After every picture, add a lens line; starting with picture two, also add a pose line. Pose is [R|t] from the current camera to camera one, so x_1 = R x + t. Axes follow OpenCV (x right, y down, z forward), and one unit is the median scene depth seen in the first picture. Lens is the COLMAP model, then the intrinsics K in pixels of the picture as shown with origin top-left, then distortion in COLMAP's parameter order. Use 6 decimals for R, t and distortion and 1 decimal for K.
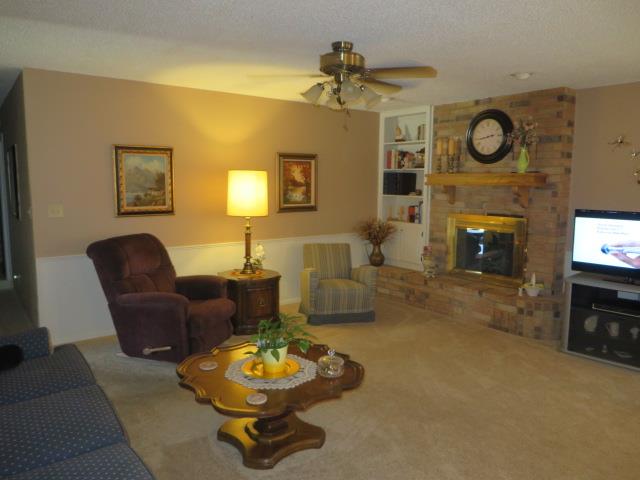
lens RADIAL K [[485.4, 0, 319.7], [0, 485.4, 242.4], [0, 0, 1]] dist [-0.018683, 0.001481]
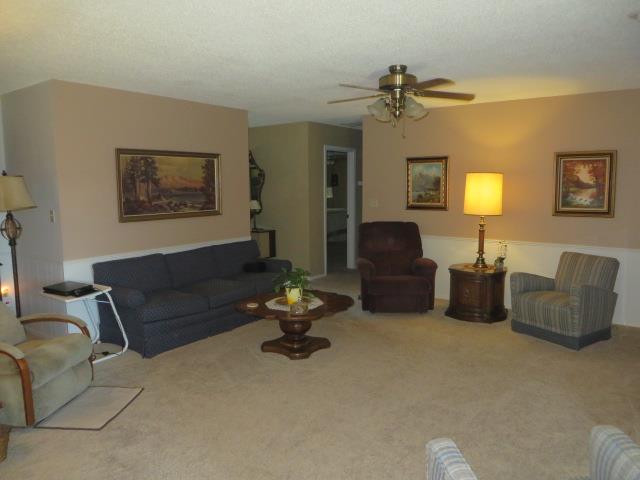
lens RADIAL K [[485.4, 0, 321.5], [0, 485.4, 240.7], [0, 0, 1]] dist [-0.018683, 0.001481]
pose [[0.293921, 0.103209, -0.950241, 0.783704], [-0.113817, 0.990859, 0.072416, -0.034374], [0.949029, 0.086869, 0.302981, 0.331857]]
